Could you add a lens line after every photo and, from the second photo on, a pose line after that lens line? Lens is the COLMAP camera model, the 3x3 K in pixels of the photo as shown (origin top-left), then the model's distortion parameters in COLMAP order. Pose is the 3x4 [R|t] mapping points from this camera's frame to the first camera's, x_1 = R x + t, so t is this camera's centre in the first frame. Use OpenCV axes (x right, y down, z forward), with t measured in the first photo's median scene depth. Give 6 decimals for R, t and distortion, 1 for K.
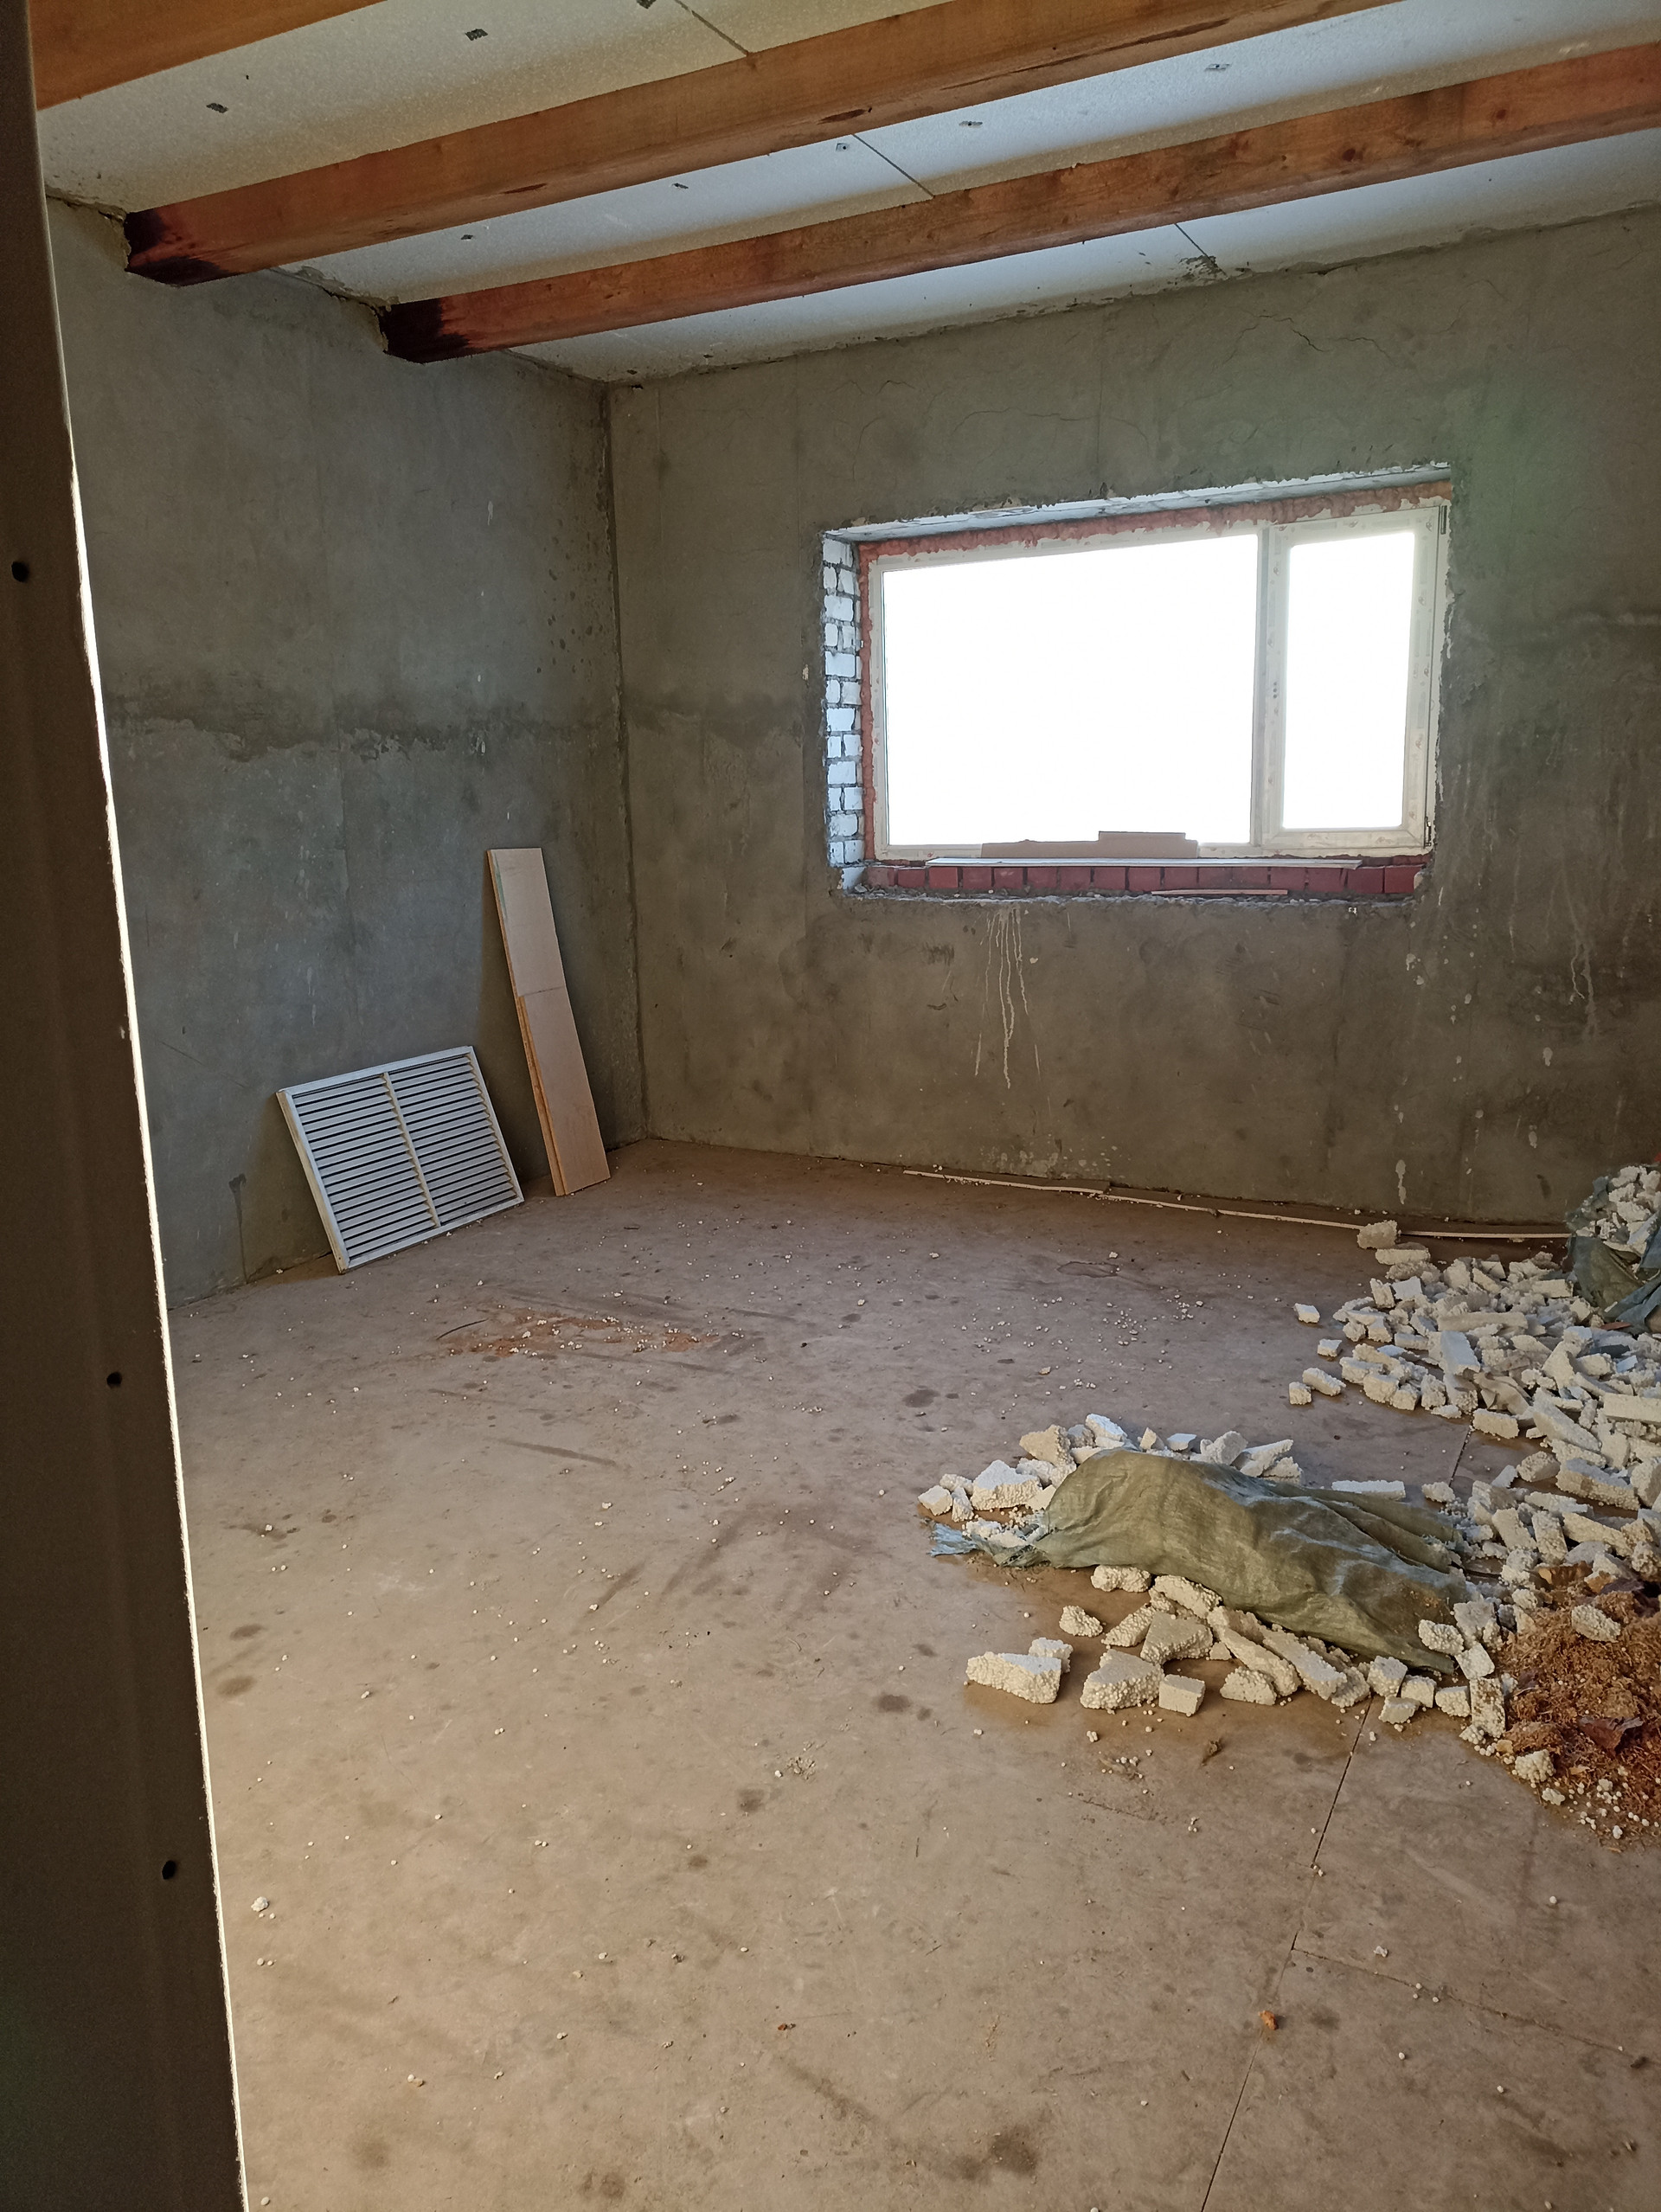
lens RADIAL K [[1620.1, 0, 821.1], [0, 1620.1, 1094.7], [0, 0, 1]] dist [0.037938, -0.006804]
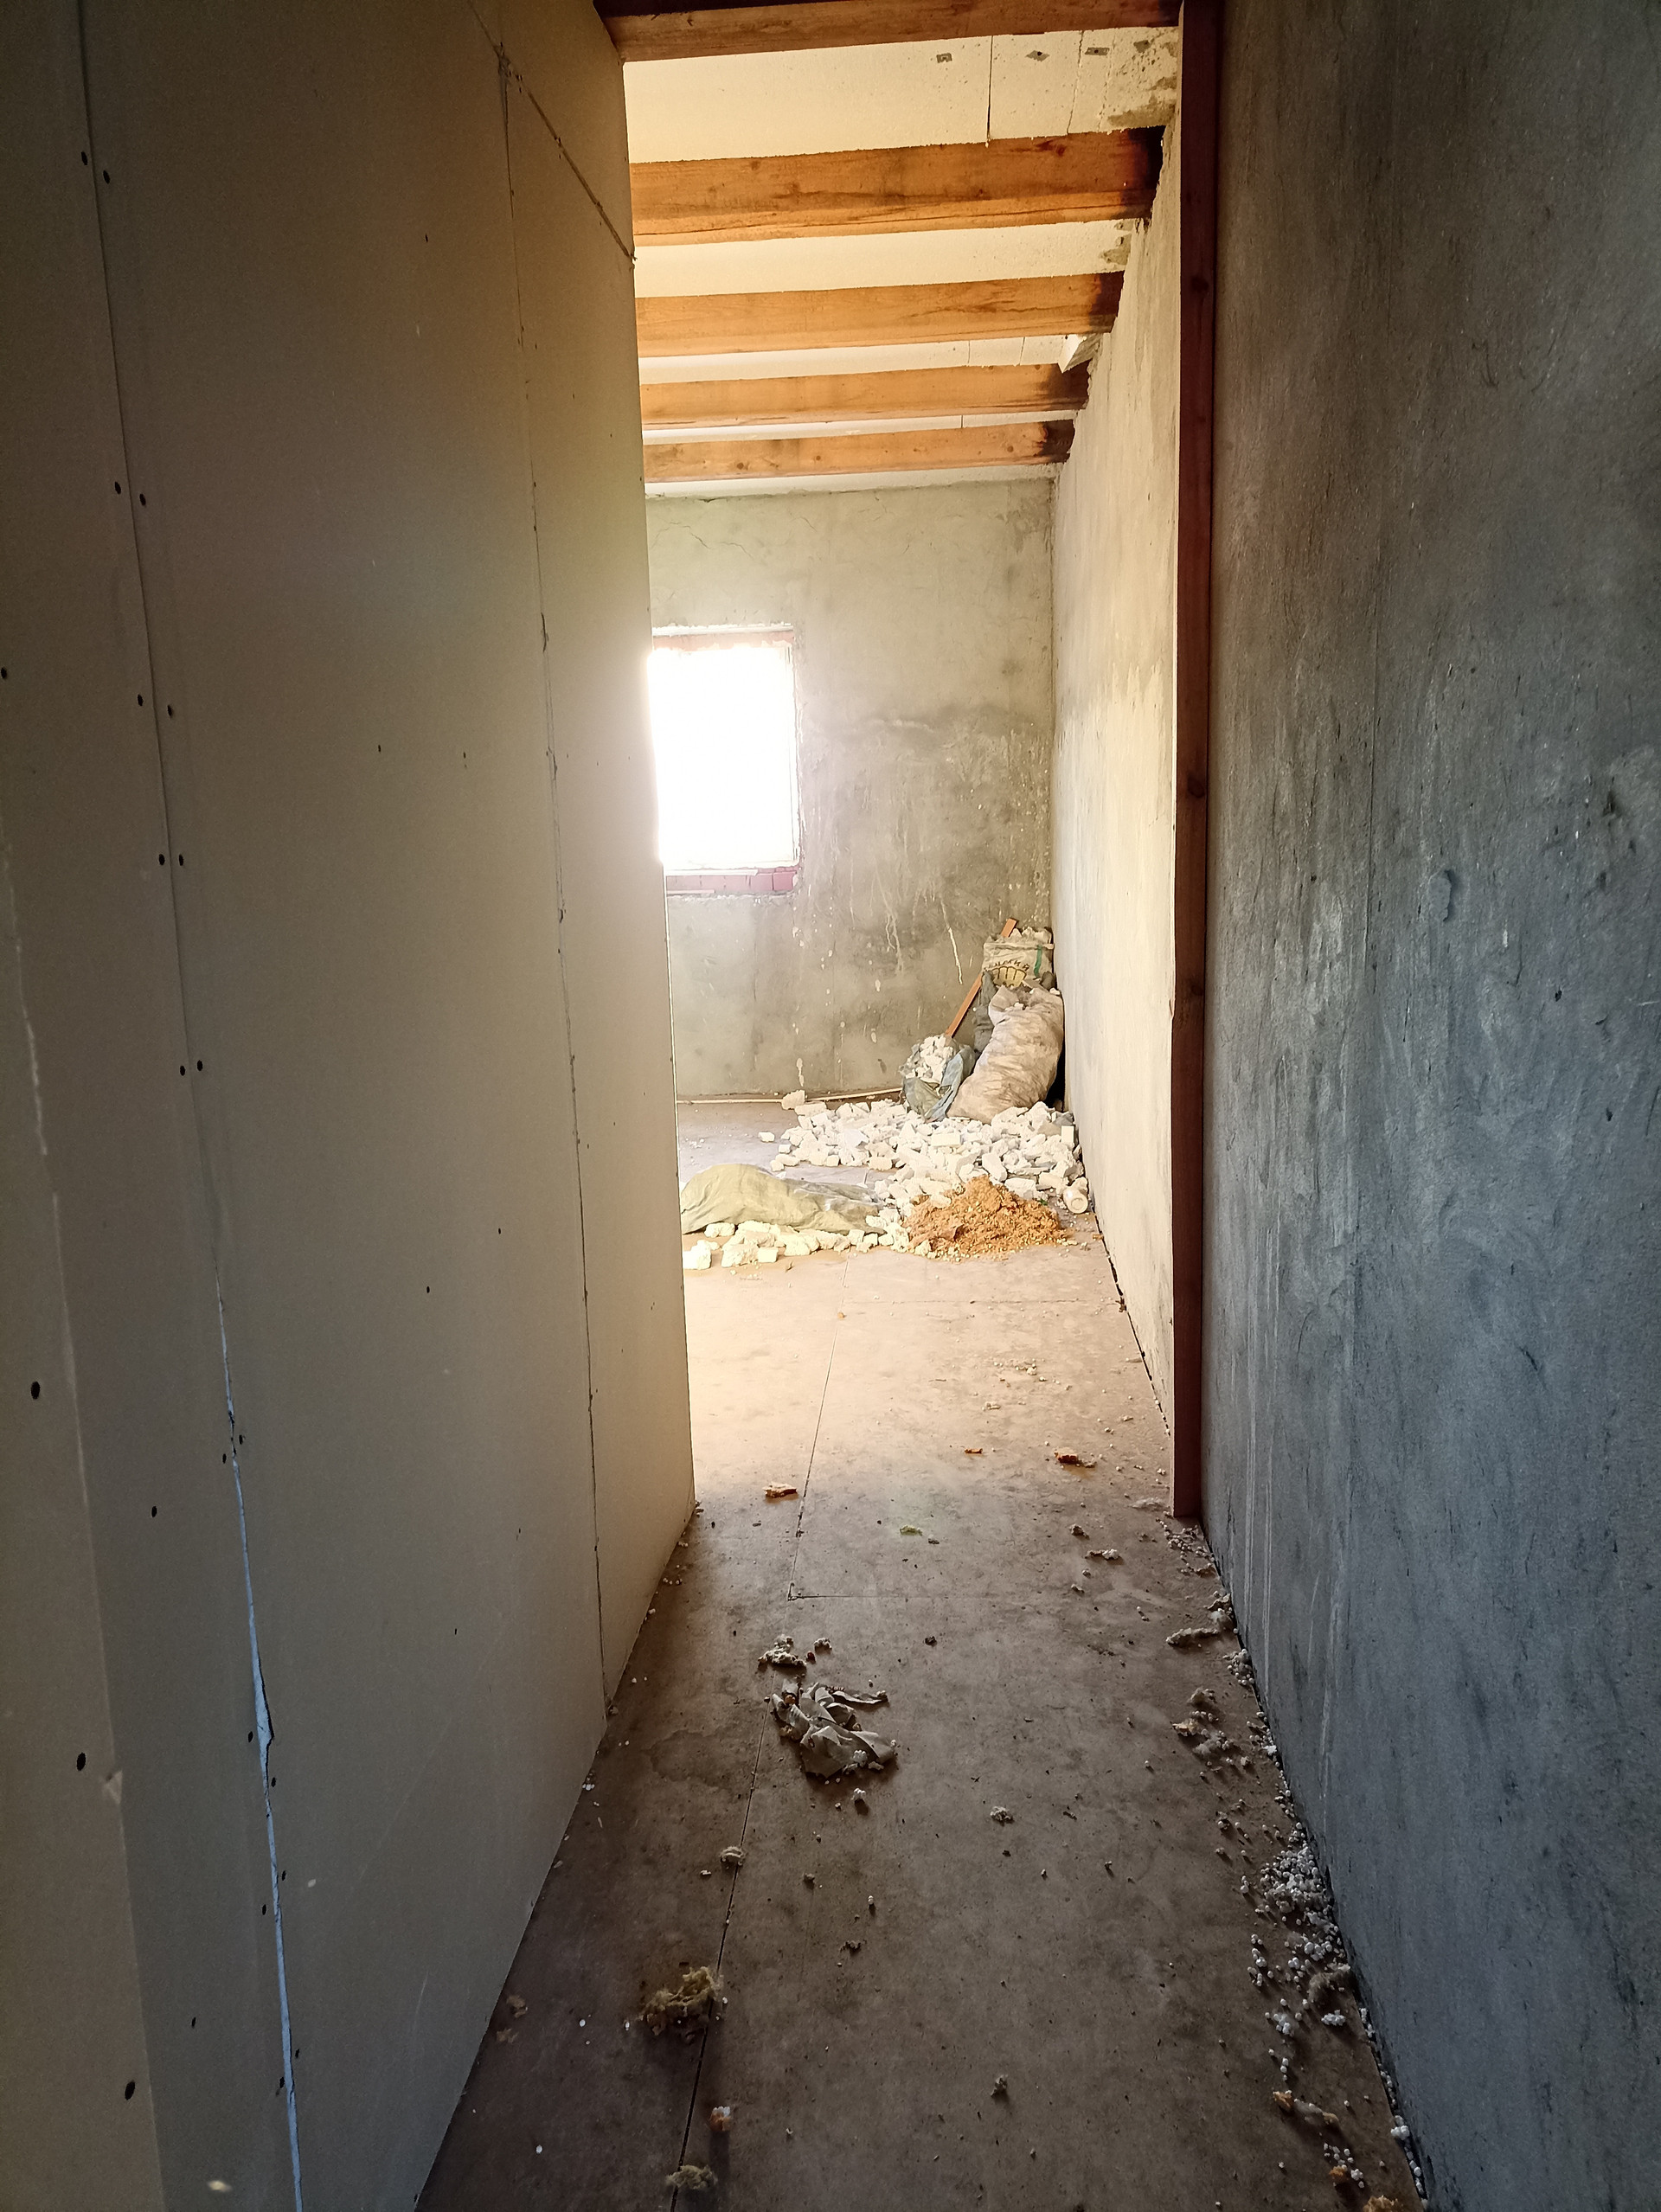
lens RADIAL K [[1620.1, 0, 832.1], [0, 1620.1, 1108.9], [0, 0, 1]] dist [0.037938, -0.006804]
pose [[0.911192, -0.078008, 0.404528, -0.273775], [0.086267, 0.996270, -0.002197, 0.102619], [-0.402848, 0.036900, 0.914523, -0.481122]]
